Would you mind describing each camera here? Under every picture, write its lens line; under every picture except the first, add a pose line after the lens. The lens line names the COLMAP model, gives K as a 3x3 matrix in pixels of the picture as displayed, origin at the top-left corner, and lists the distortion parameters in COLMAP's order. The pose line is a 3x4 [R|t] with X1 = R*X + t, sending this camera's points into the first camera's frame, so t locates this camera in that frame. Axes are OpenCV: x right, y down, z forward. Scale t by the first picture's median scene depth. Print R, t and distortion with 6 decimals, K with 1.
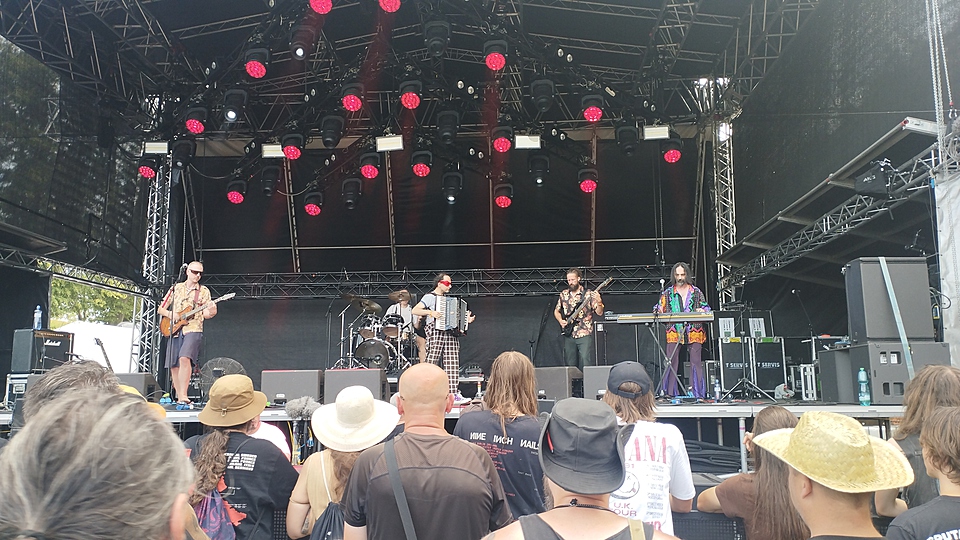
lens RADIAL K [[786.9, 0, 469.6], [0, 786.9, 275.5], [0, 0, 1]] dist [0.103454, -0.126119]
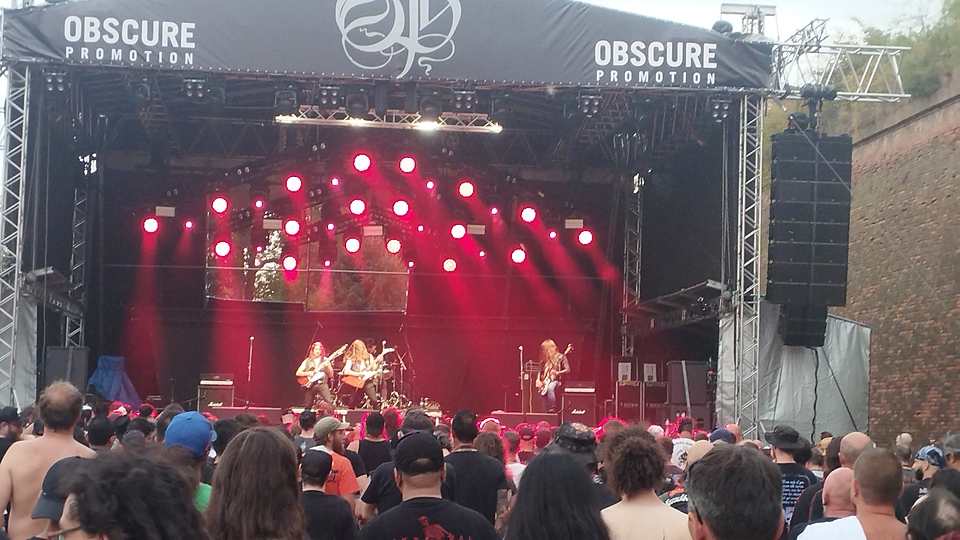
lens RADIAL K [[1712.7, 0, 442.8], [0, 1712.7, 268.9], [0, 0, 1]] dist [0.078813, 0.044756]
pose [[0.985681, 0.044748, 0.162577, -0.401824], [-0.054971, 0.996747, 0.058932, -0.251362], [-0.159412, -0.067025, 0.984934, -1.623842]]
